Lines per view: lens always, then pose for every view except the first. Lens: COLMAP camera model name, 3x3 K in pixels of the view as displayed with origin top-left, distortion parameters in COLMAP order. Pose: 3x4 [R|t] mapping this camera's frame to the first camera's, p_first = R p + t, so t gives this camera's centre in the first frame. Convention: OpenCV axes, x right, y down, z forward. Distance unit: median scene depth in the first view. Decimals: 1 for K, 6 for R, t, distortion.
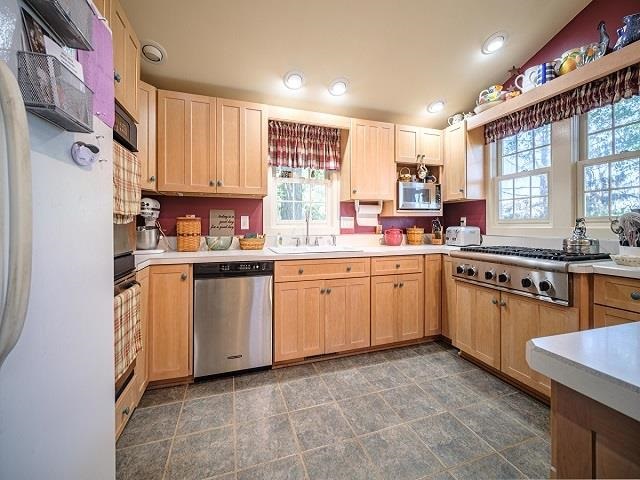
lens RADIAL K [[260.2, 0, 321.8], [0, 260.2, 224.2], [0, 0, 1]] dist [0.006253, 0.001530]
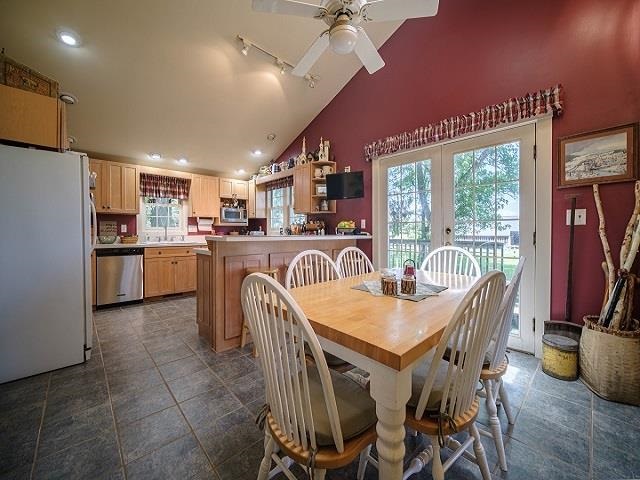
lens RADIAL K [[260.2, 0, 321.1], [0, 260.2, 234.7], [0, 0, 1]] dist [0.006253, 0.001530]
pose [[0.913022, -0.001493, 0.407908, 0.194405], [-0.006235, 0.999825, 0.017617, -0.002625], [-0.407863, -0.018628, 0.912853, -1.123972]]
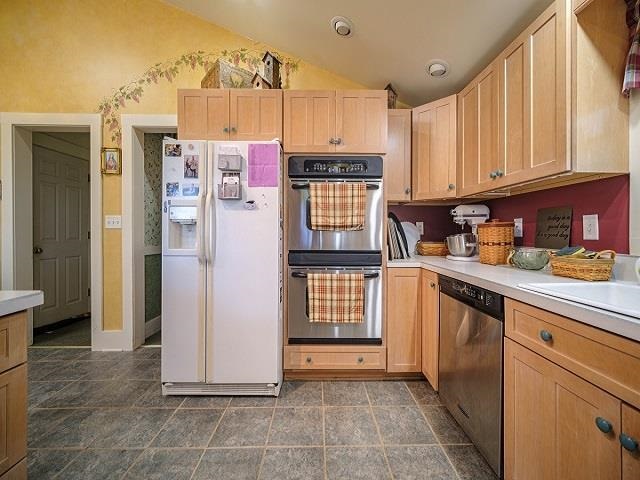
lens RADIAL K [[260.2, 0, 322.9], [0, 260.2, 235.6], [0, 0, 1]] dist [0.006253, 0.001530]
pose [[-0.284482, 0.012154, -0.958604, 0.358345], [0.000830, 0.999922, 0.012431, 0.004036], [0.958681, 0.002741, -0.284470, 0.622560]]
